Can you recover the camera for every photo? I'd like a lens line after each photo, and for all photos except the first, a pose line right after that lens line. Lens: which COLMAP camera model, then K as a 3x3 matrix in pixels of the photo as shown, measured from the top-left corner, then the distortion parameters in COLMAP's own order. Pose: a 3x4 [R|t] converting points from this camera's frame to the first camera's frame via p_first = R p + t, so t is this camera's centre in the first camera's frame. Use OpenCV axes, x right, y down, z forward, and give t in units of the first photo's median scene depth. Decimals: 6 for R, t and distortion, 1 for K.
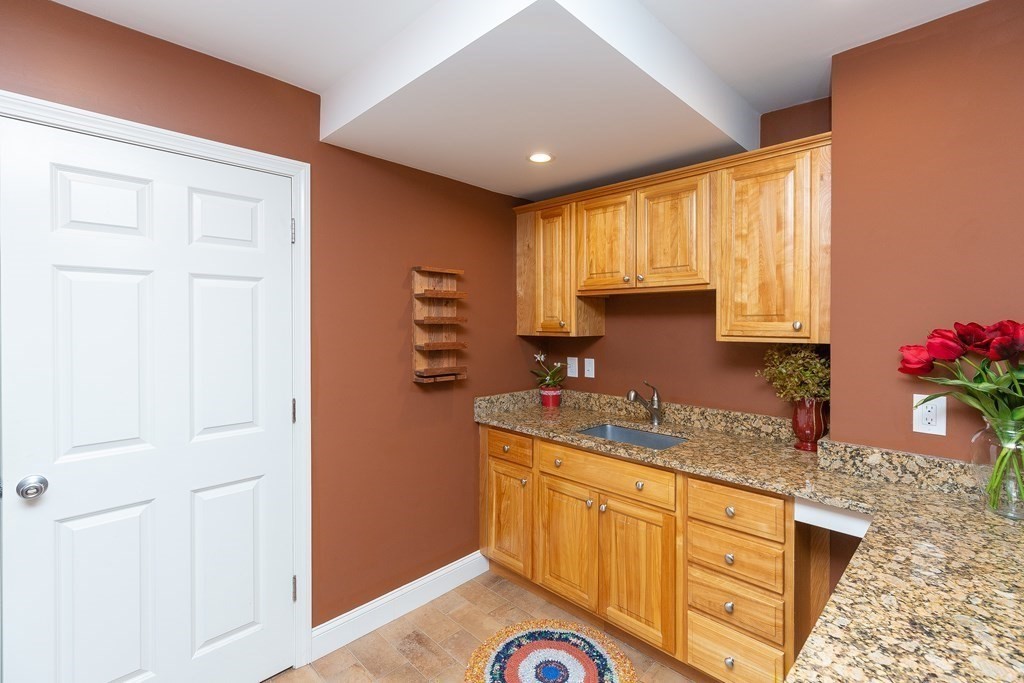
lens RADIAL K [[466.3, 0, 507.9], [0, 466.3, 332.8], [0, 0, 1]] dist [0.005663, 0.000017]
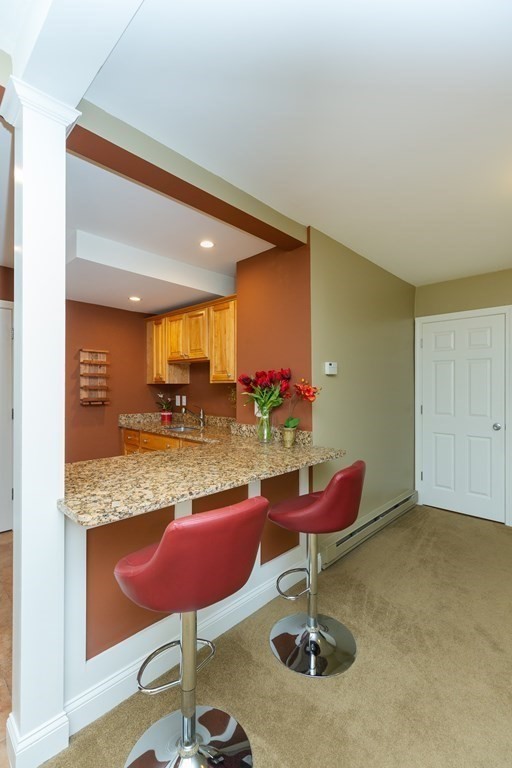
lens RADIAL K [[349.7, 0, 258.9], [0, 349.7, 386.7], [0, 0, 1]] dist [0.005663, 0.000017]
pose [[0.999648, 0.003604, 0.026299, 0.496830], [-0.002960, 0.999696, -0.024489, 0.058218], [-0.026379, 0.024402, 0.999354, -0.519624]]
